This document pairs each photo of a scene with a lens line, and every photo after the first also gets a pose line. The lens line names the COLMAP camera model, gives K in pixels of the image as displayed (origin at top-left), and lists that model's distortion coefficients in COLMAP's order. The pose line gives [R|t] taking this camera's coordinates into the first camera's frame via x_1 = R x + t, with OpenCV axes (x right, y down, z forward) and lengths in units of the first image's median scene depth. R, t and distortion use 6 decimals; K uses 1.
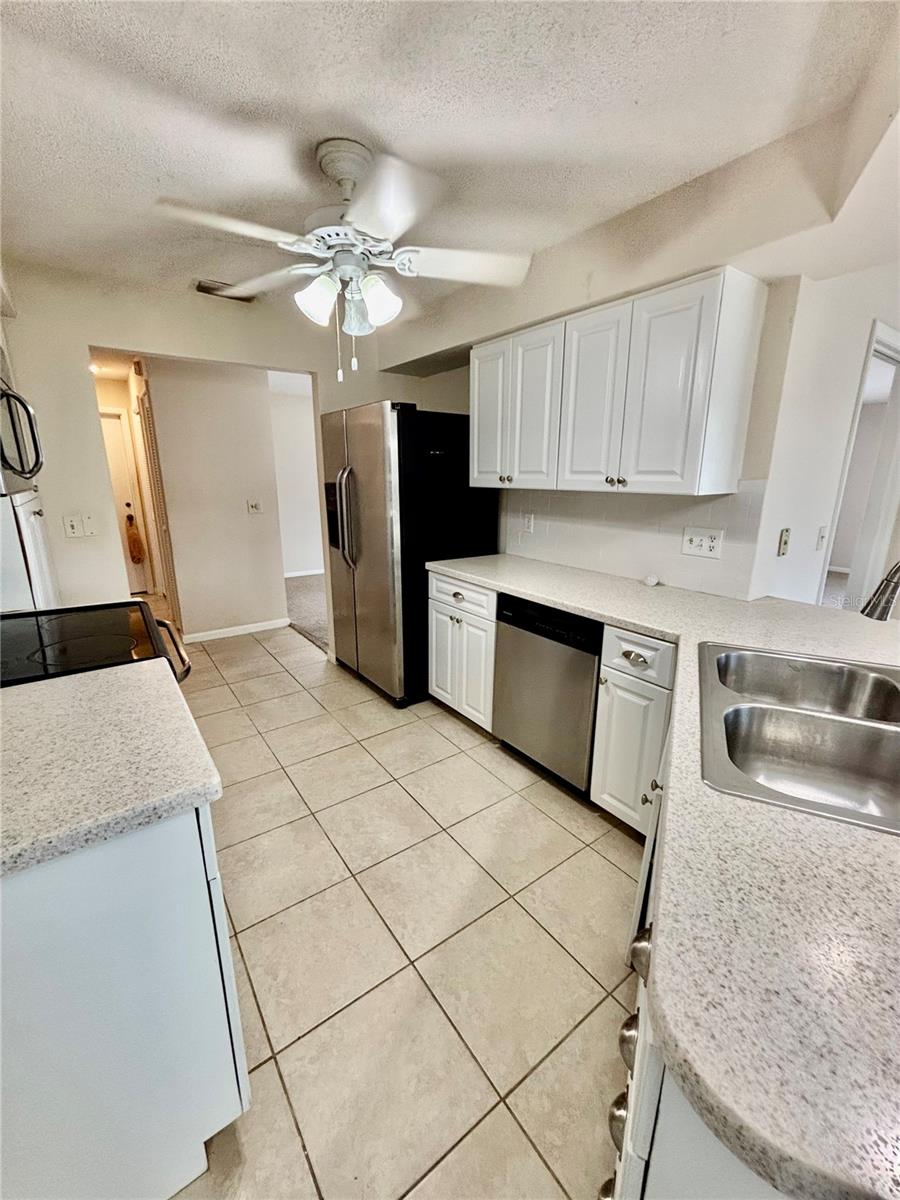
lens RADIAL K [[485.2, 0, 448.1], [0, 485.2, 594.5], [0, 0, 1]] dist [-0.003543, 0.000185]
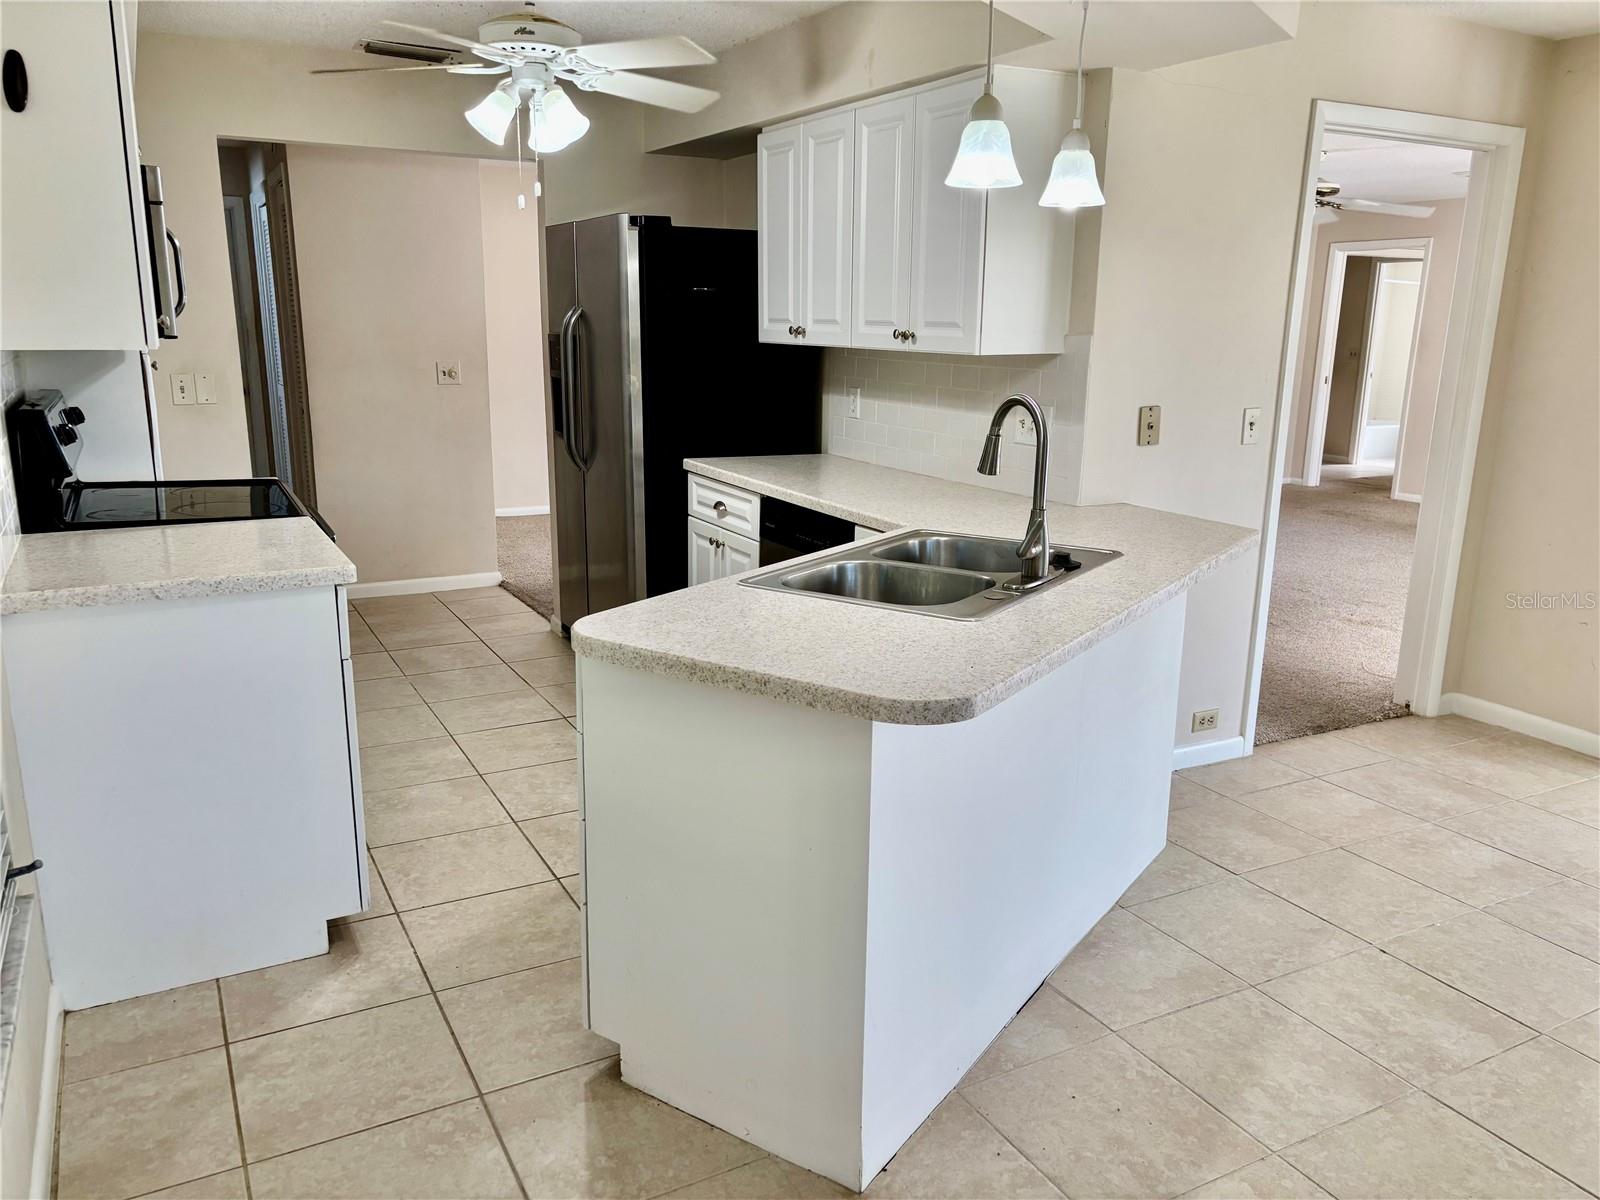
lens RADIAL K [[1201.4, 0, 797.5], [0, 1201.4, 605.3], [0, 0, 1]] dist [0.047465, -0.055176]
pose [[0.991544, 0.040915, -0.123153, 0.335861], [-0.042232, 0.999075, -0.008098, 0.147524], [0.122708, 0.013231, 0.992355, -0.623473]]
